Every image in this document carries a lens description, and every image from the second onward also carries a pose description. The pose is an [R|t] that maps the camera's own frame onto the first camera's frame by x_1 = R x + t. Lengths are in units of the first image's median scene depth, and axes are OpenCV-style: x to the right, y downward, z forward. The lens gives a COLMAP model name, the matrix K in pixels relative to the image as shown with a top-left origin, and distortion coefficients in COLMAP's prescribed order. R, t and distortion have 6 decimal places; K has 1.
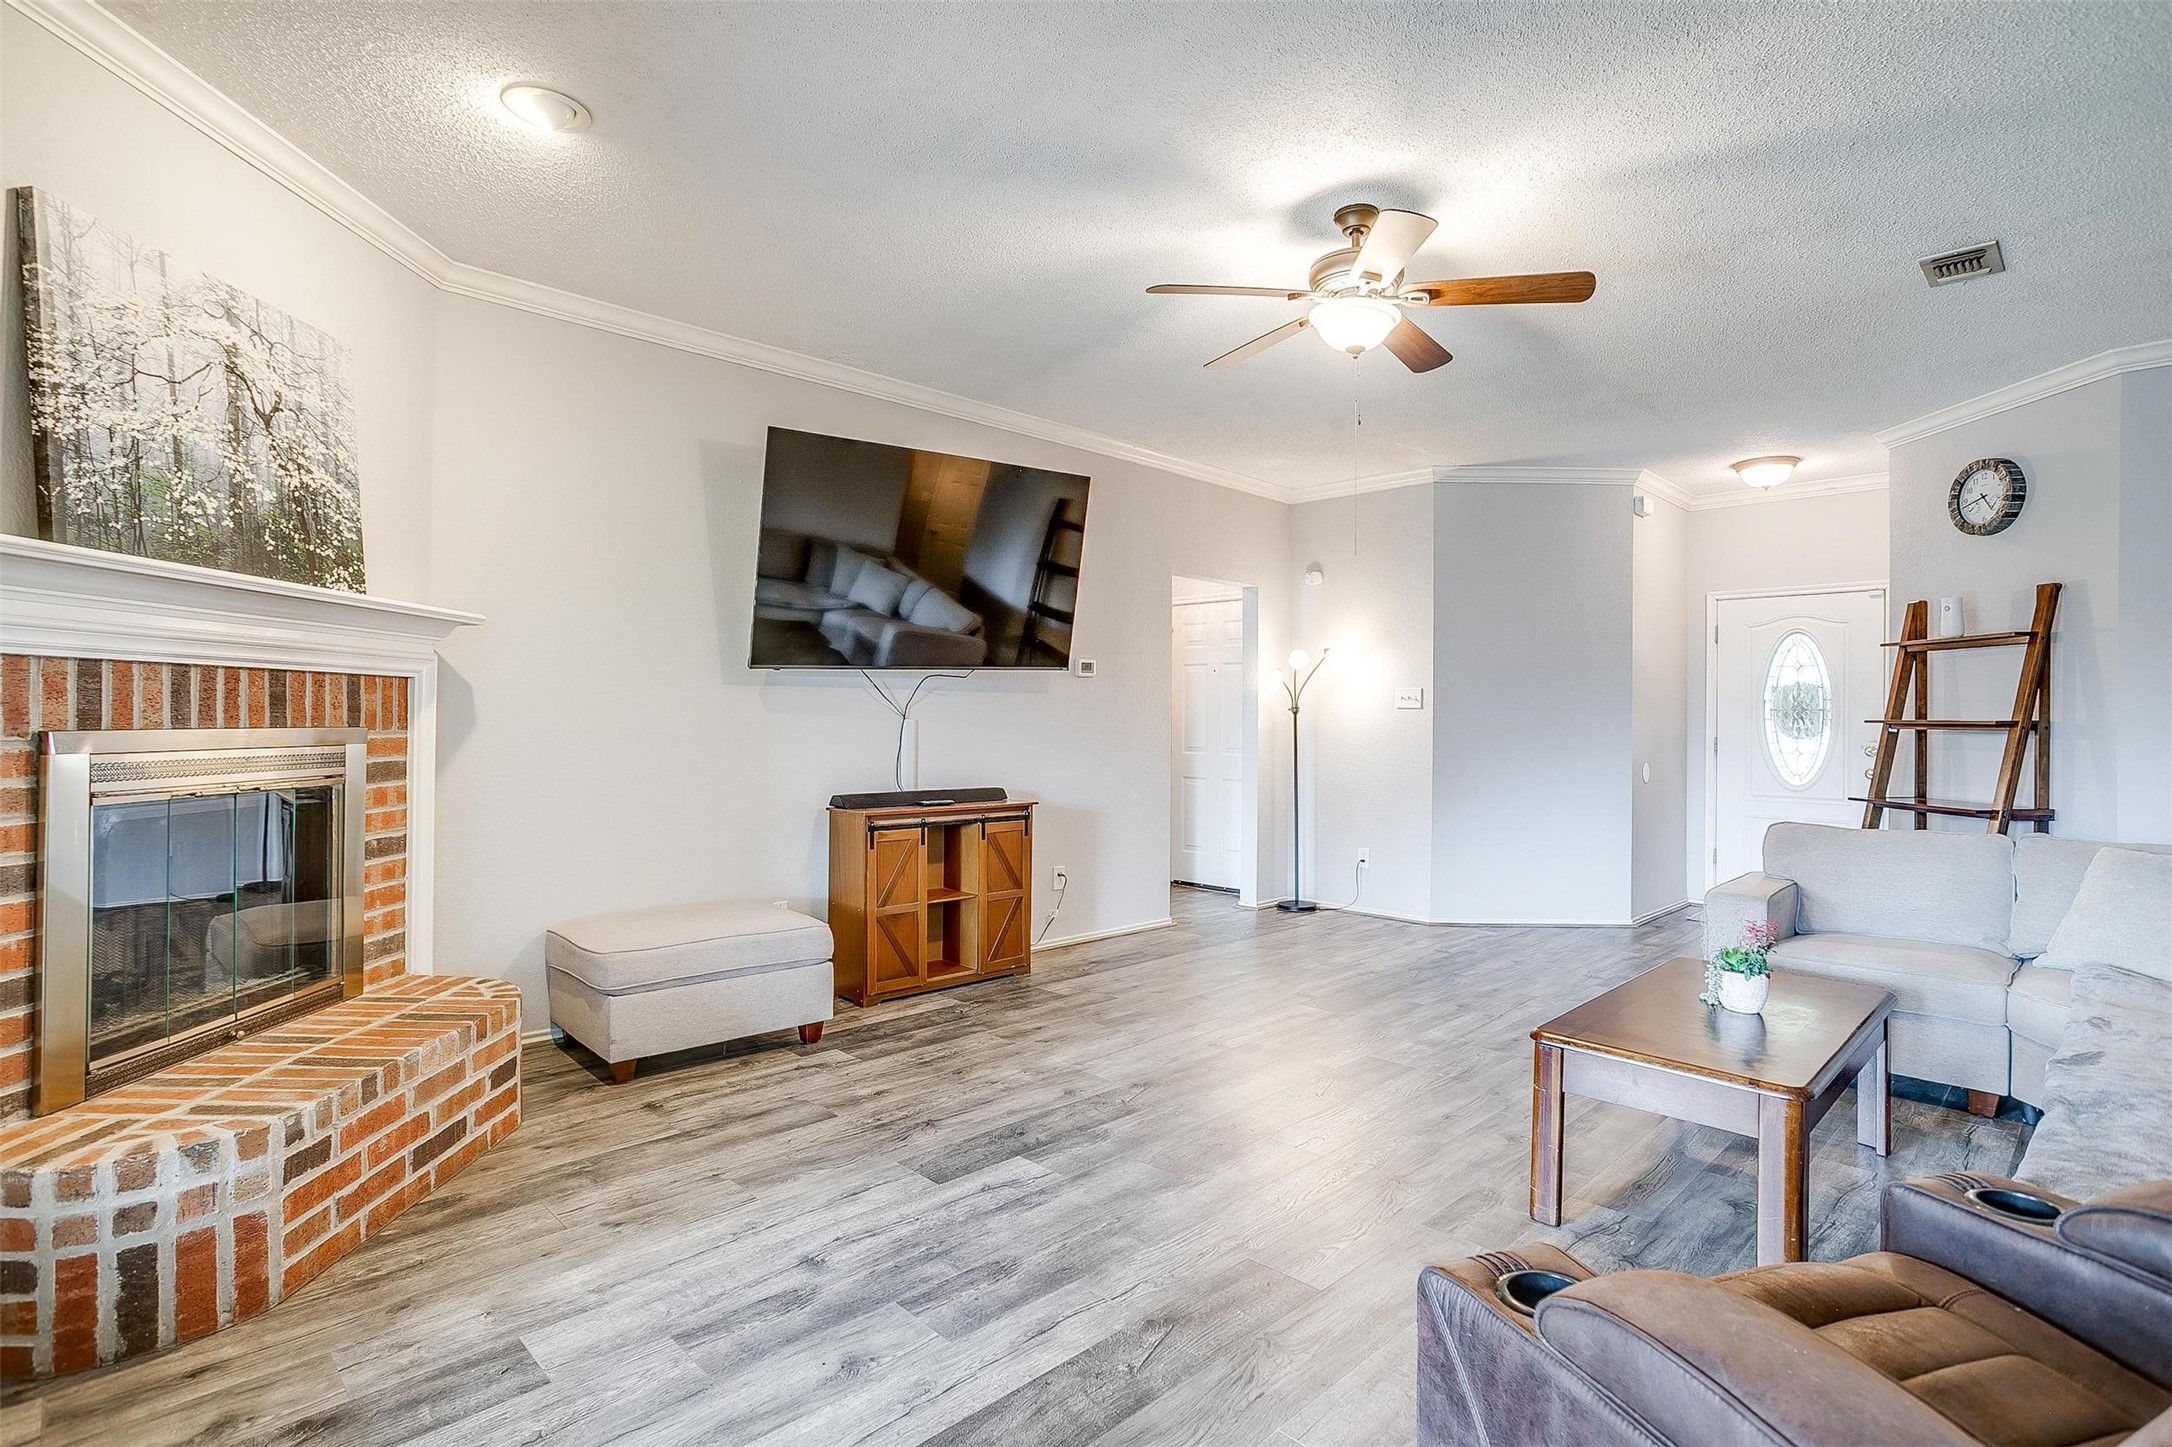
lens RADIAL K [[1056.0, 0, 1065.6], [0, 1056.0, 714.4], [0, 0, 1]] dist [-0.052878, 0.027401]
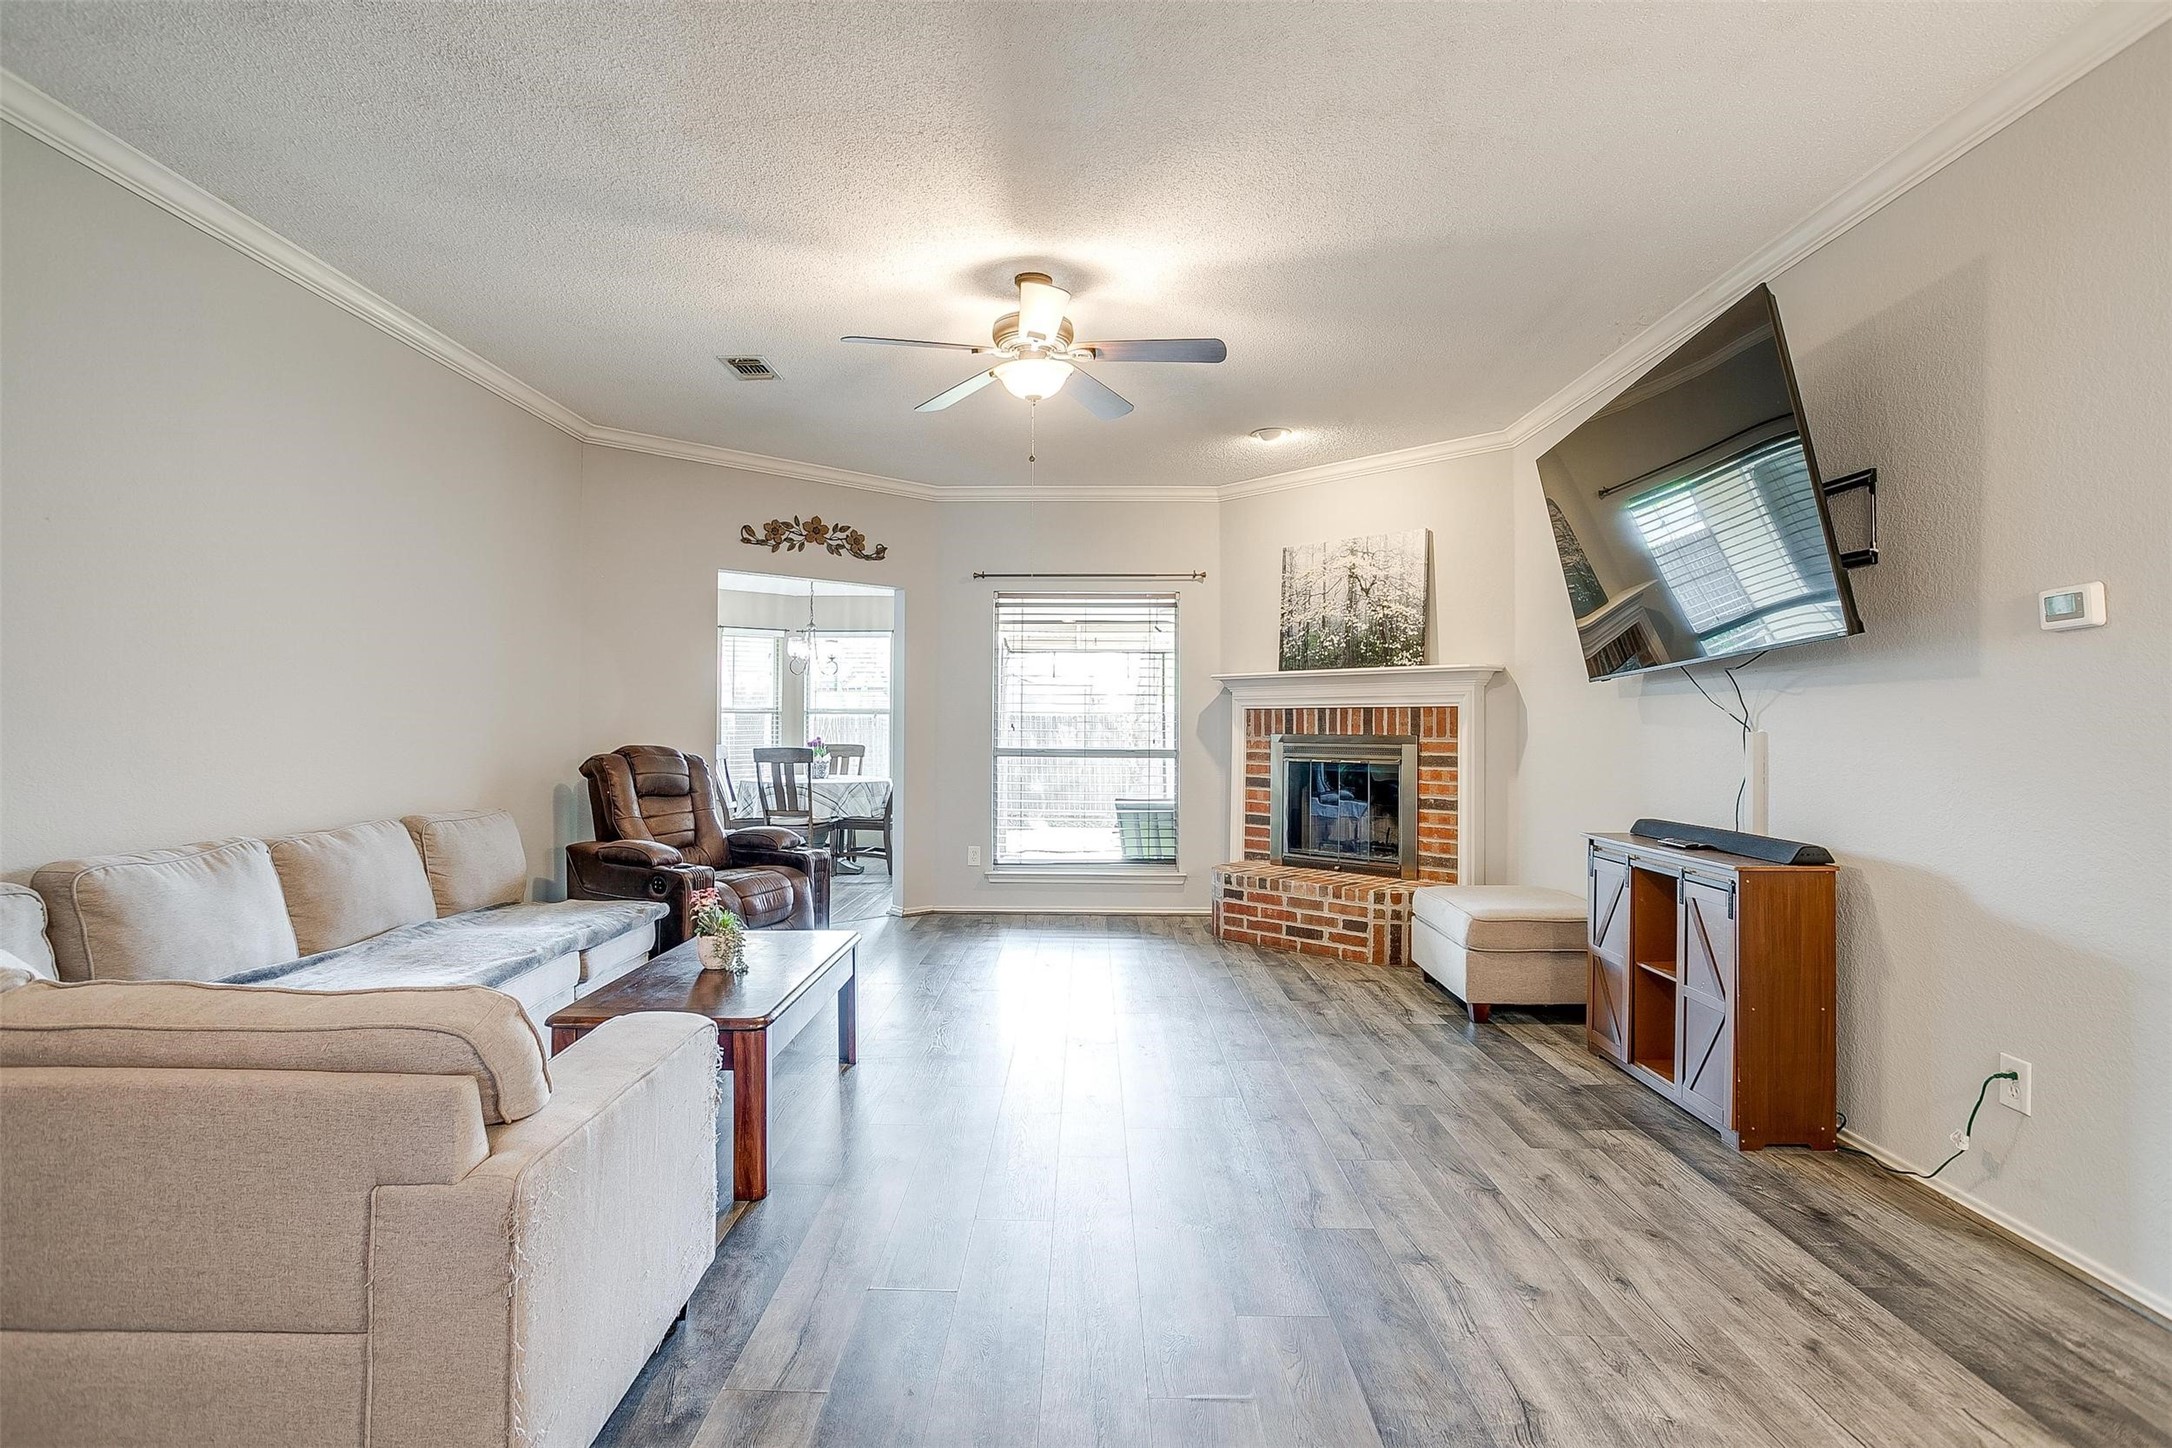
lens RADIAL K [[1056.0, 0, 1075.2], [0, 1056.0, 719.1], [0, 0, 1]] dist [-0.052878, 0.027401]
pose [[-0.699544, -0.019704, -0.714318, 0.734380], [-0.010728, 0.999797, -0.017073, 0.014657], [0.714509, -0.004280, -0.699613, 1.275019]]
